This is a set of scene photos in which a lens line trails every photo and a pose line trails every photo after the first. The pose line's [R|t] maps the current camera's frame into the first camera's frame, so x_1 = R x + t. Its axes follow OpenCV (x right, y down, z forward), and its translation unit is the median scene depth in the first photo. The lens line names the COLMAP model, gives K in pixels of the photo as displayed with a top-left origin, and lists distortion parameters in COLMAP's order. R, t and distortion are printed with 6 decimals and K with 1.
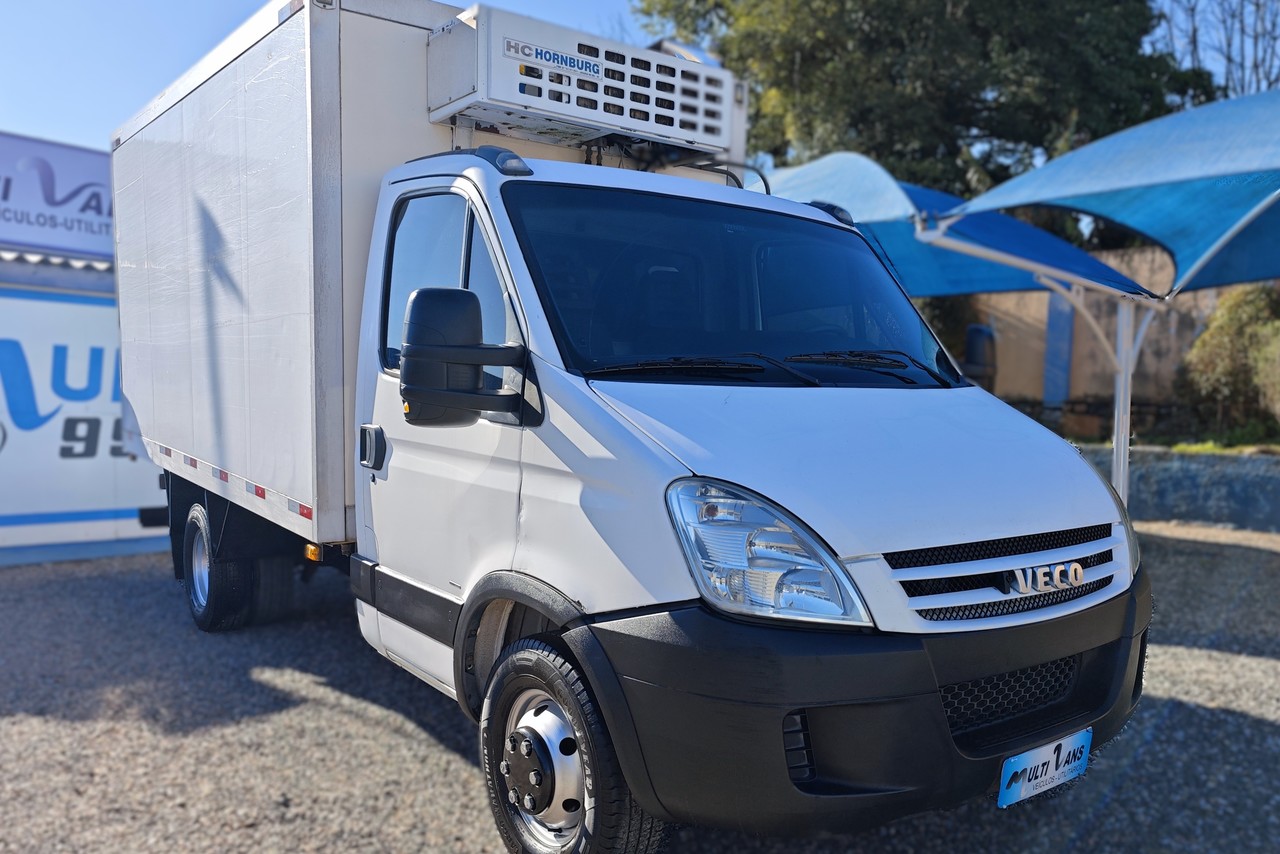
lens RADIAL K [[933.4, 0, 640.0], [0, 933.4, 427.0], [0, 0, 1]] dist [0.049255, -0.082797]
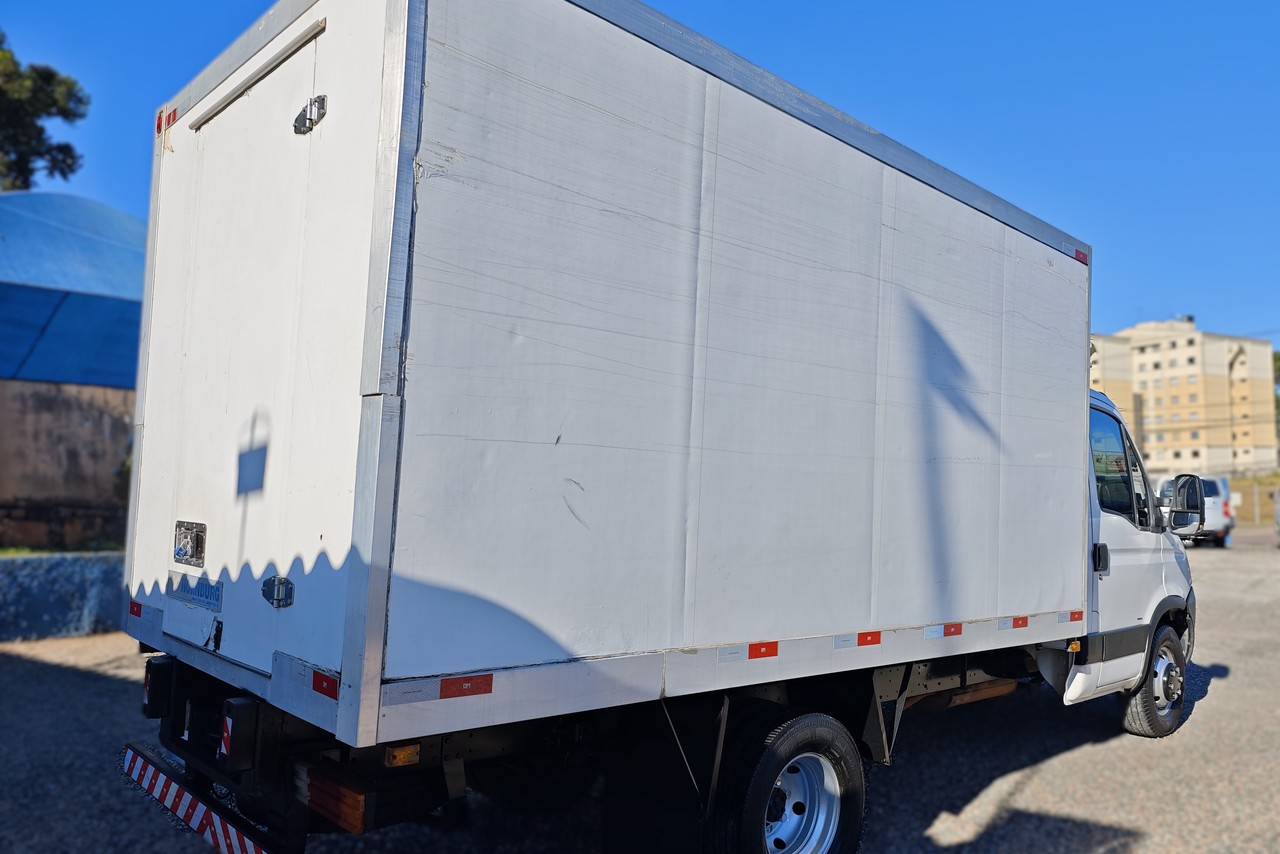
lens RADIAL K [[933.4, 0, 640.0], [0, 933.4, 427.0], [0, 0, 1]] dist [0.049255, -0.082797]
pose [[-0.052581, 0.054953, 0.997104, -1.467650], [0.033767, 0.998012, -0.053222, -0.111445], [-0.998046, 0.030871, -0.054332, 1.482618]]
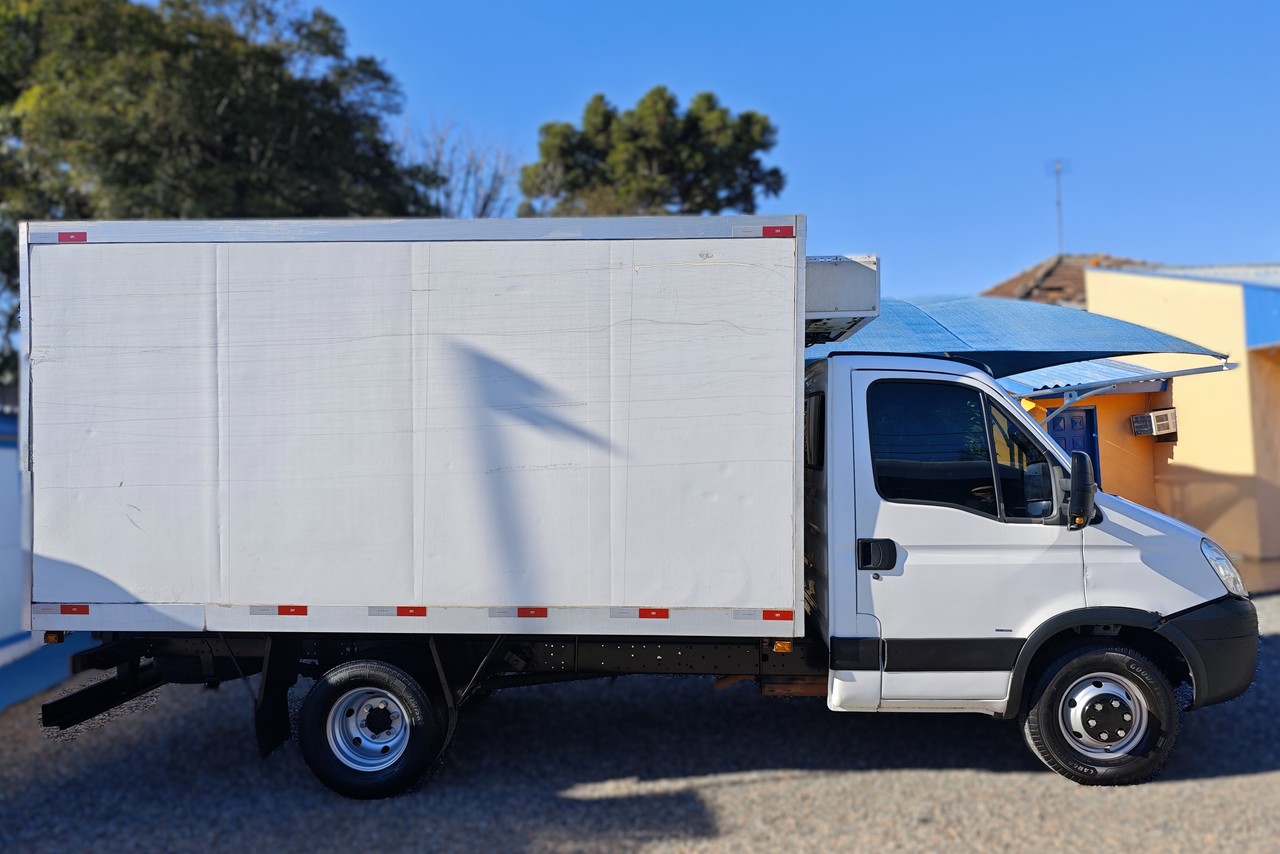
lens RADIAL K [[898.3, 0, 640.0], [0, 898.3, 427.0], [0, 0, 1]] dist [0.008479, 0.002592]
pose [[0.688730, -0.023851, 0.724626, -1.202488], [0.078120, 0.996081, -0.041465, -0.112174], [-0.720797, 0.085166, 0.687894, 0.253358]]
